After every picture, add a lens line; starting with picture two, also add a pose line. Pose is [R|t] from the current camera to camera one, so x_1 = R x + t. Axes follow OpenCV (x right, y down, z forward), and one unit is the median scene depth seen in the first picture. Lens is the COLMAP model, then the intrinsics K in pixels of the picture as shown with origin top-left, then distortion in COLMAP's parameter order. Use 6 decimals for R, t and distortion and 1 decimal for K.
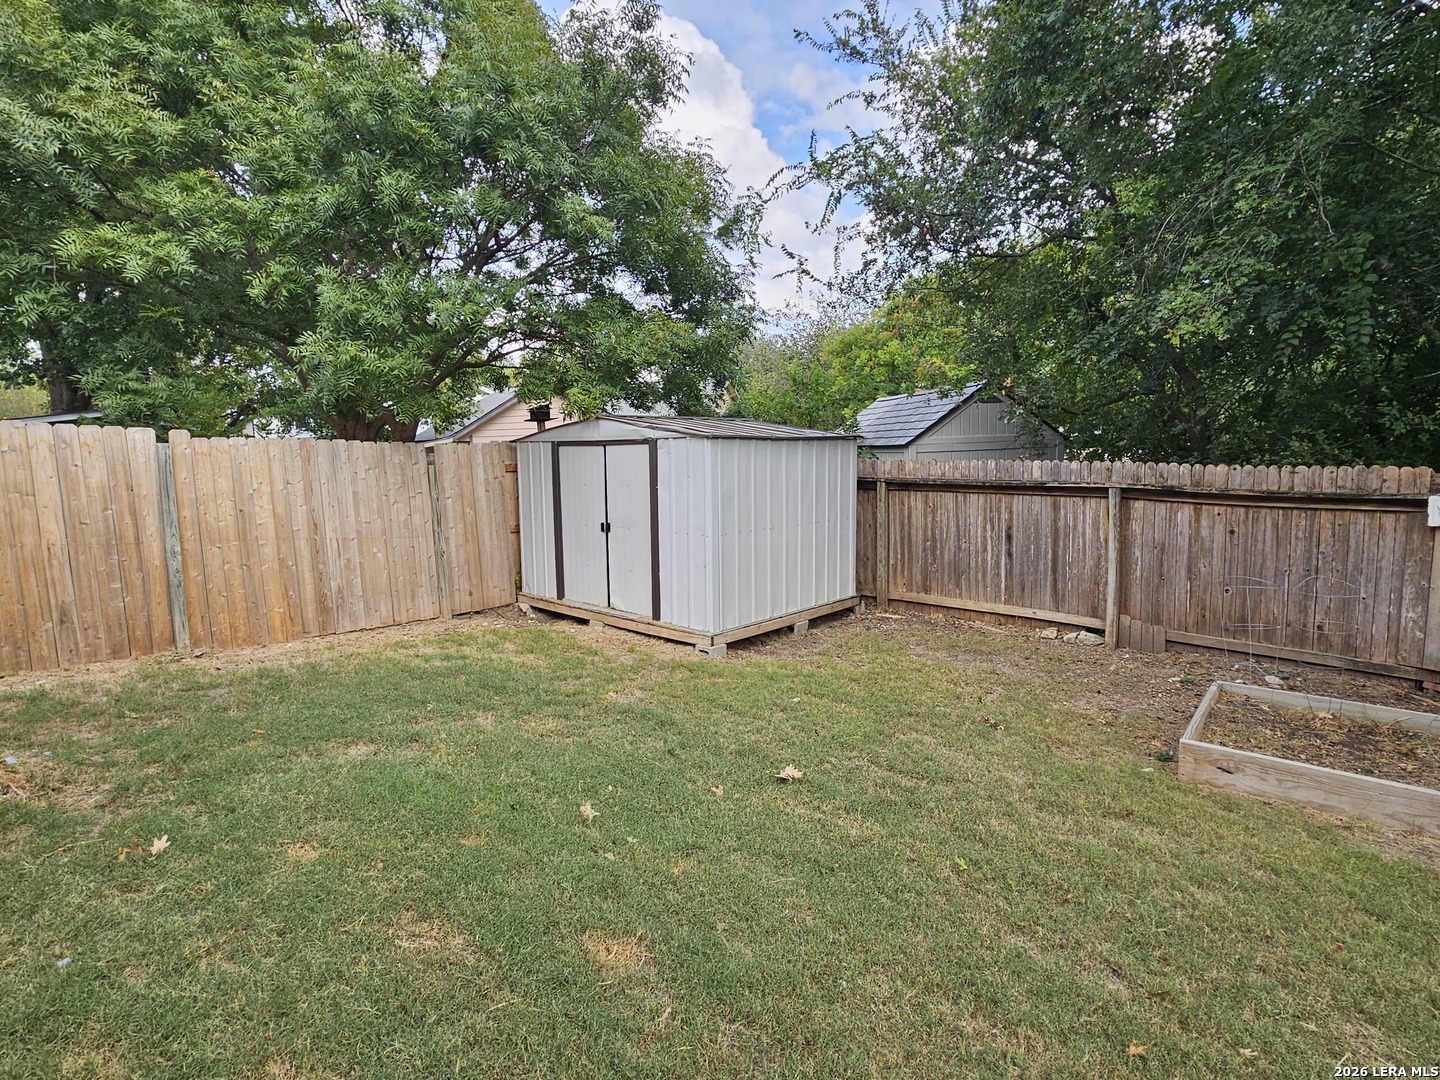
lens RADIAL K [[742.2, 0, 727.2], [0, 742.2, 537.8], [0, 0, 1]] dist [-0.000223, -0.000961]
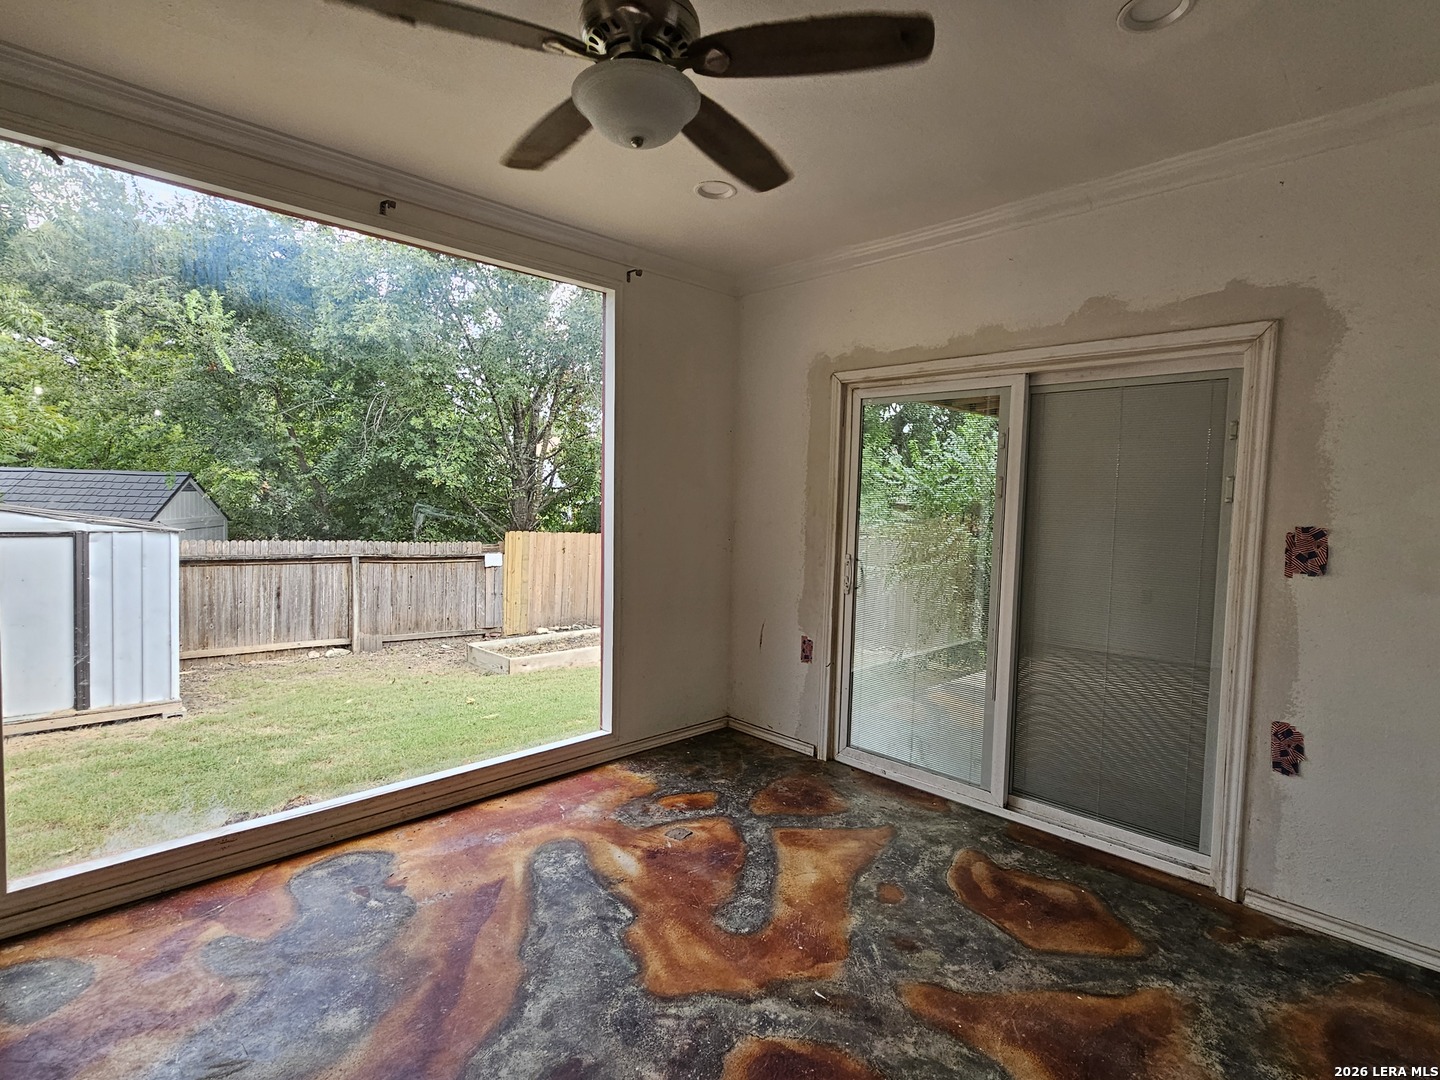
lens RADIAL K [[742.2, 0, 727.2], [0, 742.2, 537.8], [0, 0, 1]] dist [-0.000223, -0.000961]
pose [[0.091471, -0.028017, 0.995414, -0.995867], [0.084708, 0.996200, 0.020255, -0.067984], [-0.992198, 0.082467, 0.093497, 0.011210]]
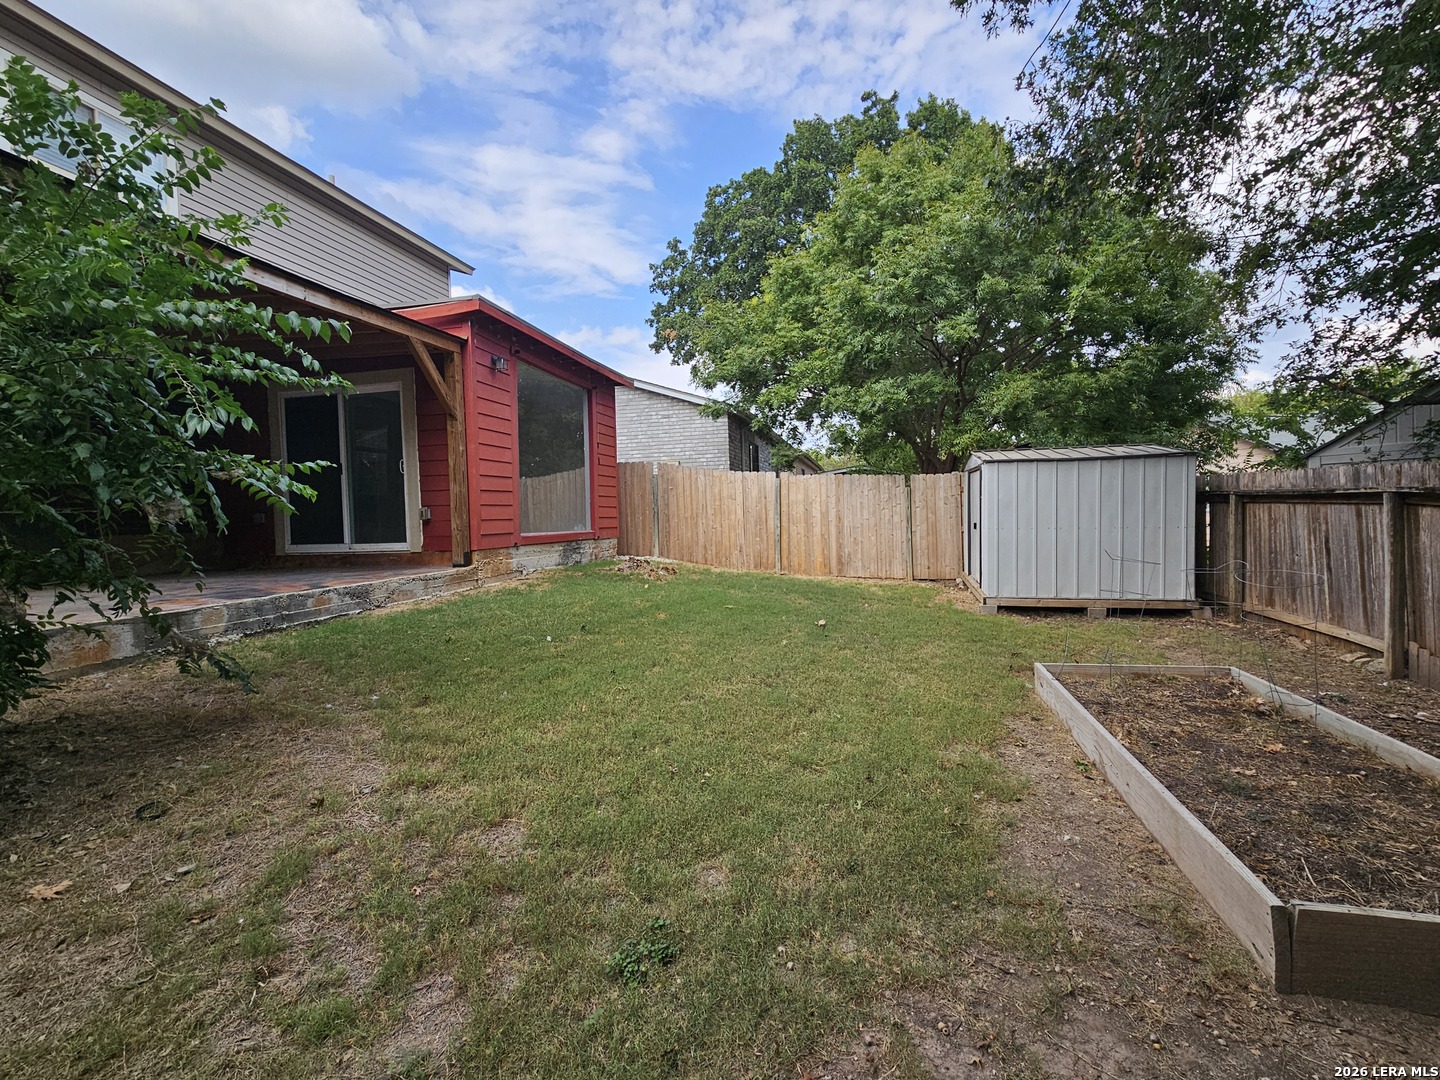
lens RADIAL K [[659.7, 0, 720.0], [0, 659.7, 540.0], [0, 0, 1]] dist [0.000114, -0.000004]
pose [[0.456411, 0.048061, -0.888470, 0.807944], [-0.088315, 0.996056, 0.008513, 0.049757], [0.885376, 0.074580, 0.458855, -0.059456]]
